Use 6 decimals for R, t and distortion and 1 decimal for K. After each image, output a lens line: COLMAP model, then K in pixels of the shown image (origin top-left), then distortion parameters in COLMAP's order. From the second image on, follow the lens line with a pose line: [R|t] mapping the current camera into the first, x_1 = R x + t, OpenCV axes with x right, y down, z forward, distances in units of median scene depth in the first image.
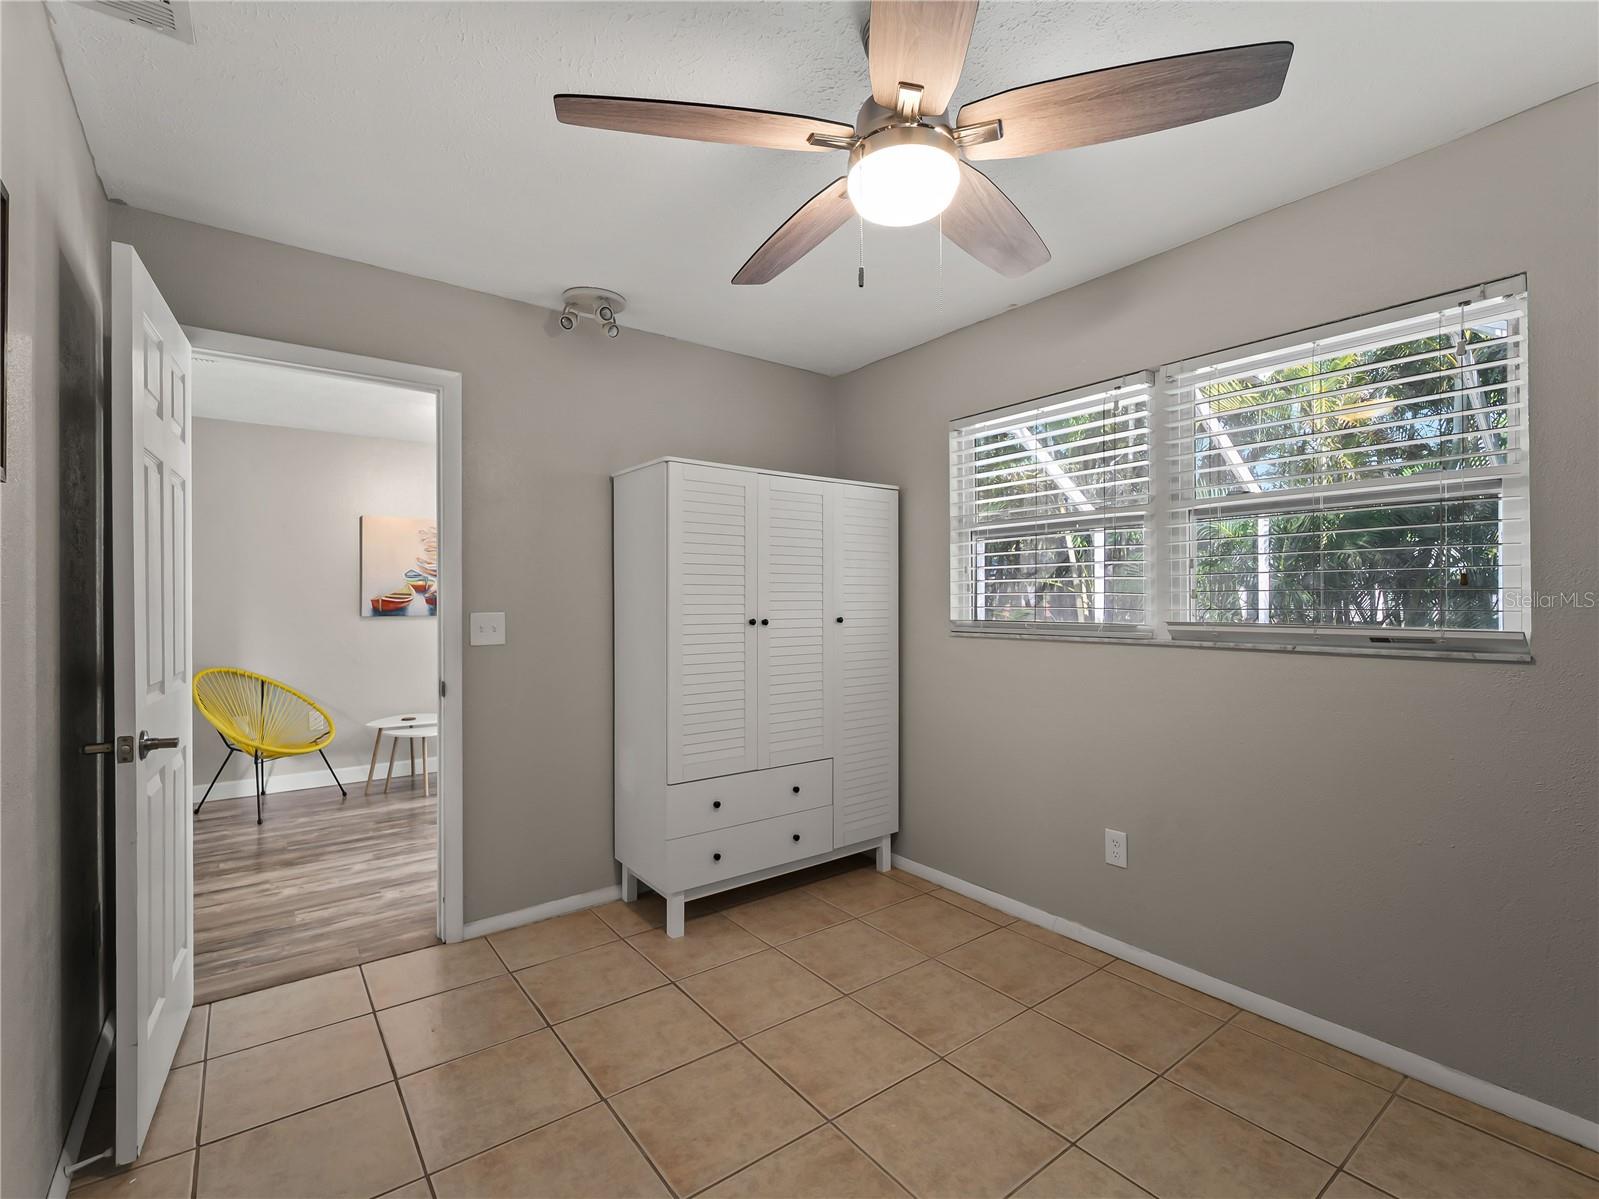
lens RADIAL K [[727.9, 0, 797.6], [0, 727.9, 602.0], [0, 0, 1]] dist [0.001078, -0.001972]
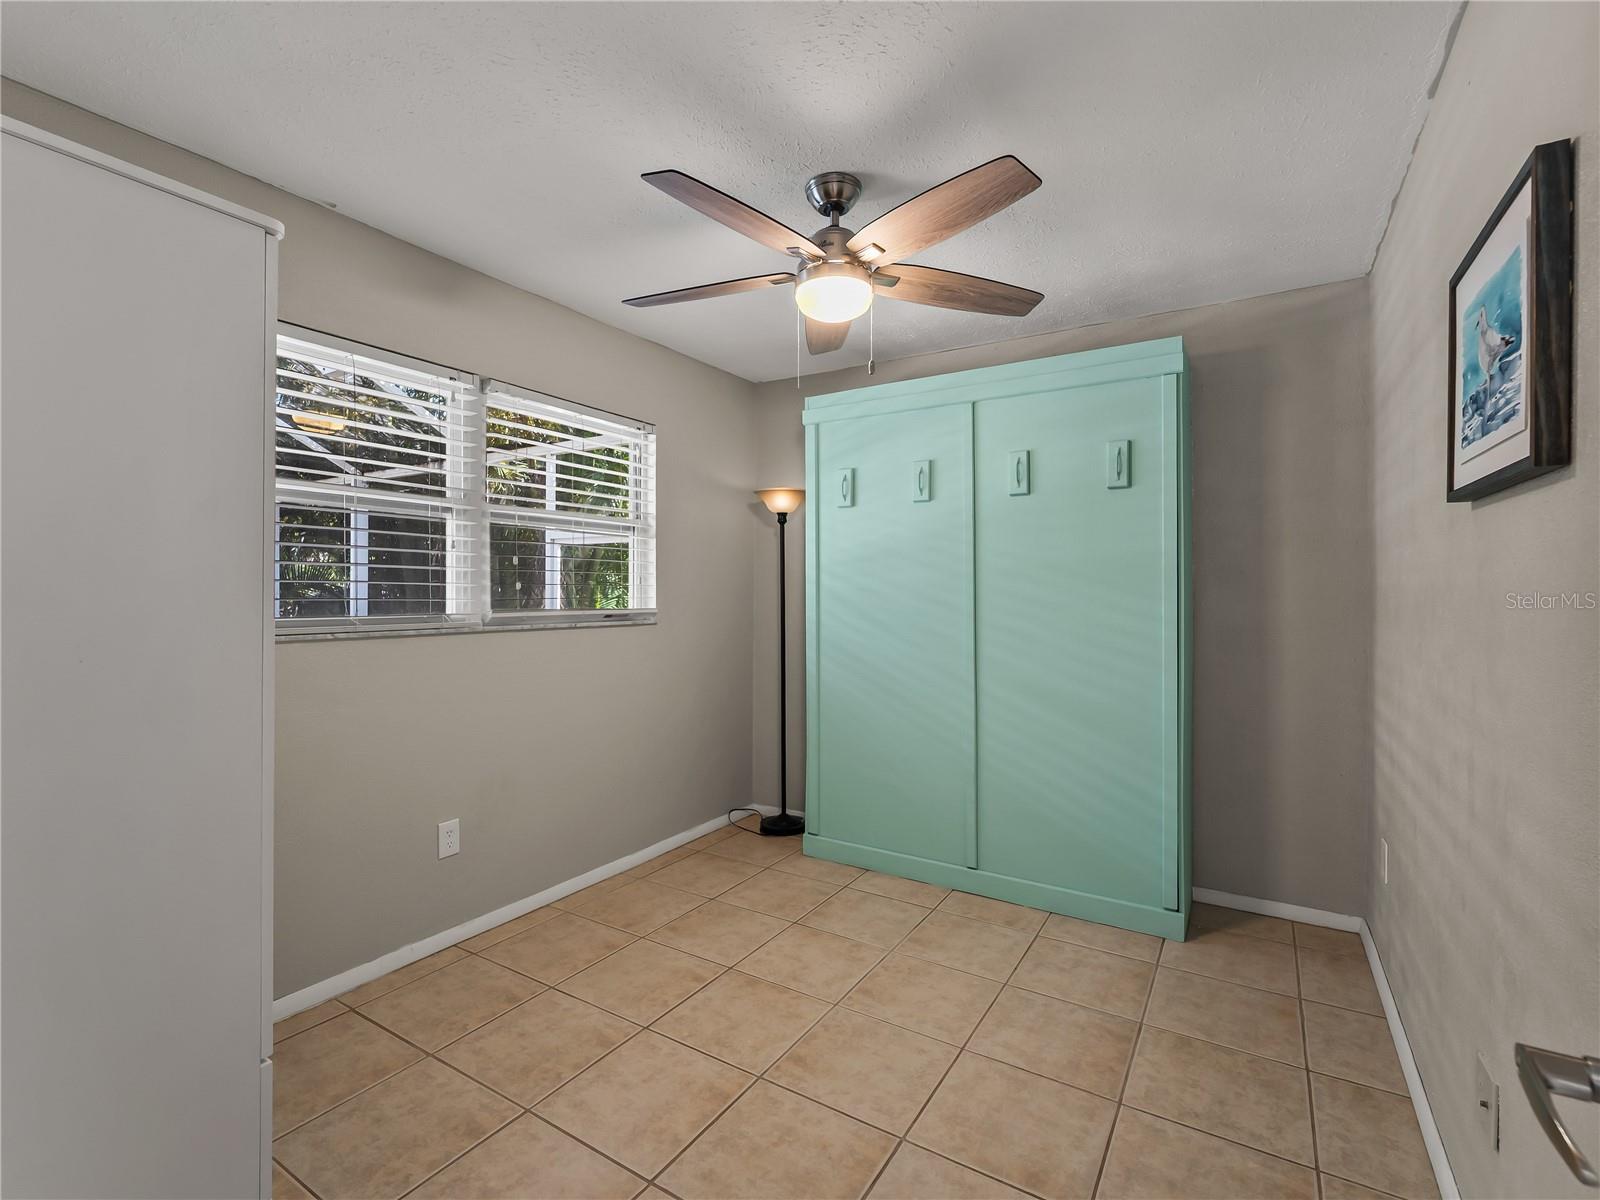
lens RADIAL K [[728.3, 0, 798.8], [0, 728.3, 594.9], [0, 0, 1]] dist [0.001078, -0.001972]
pose [[-0.349026, -0.003107, 0.937108, -0.794396], [-0.003663, 0.999991, 0.001951, -0.000292], [-0.937106, -0.002752, -0.349034, 1.071646]]
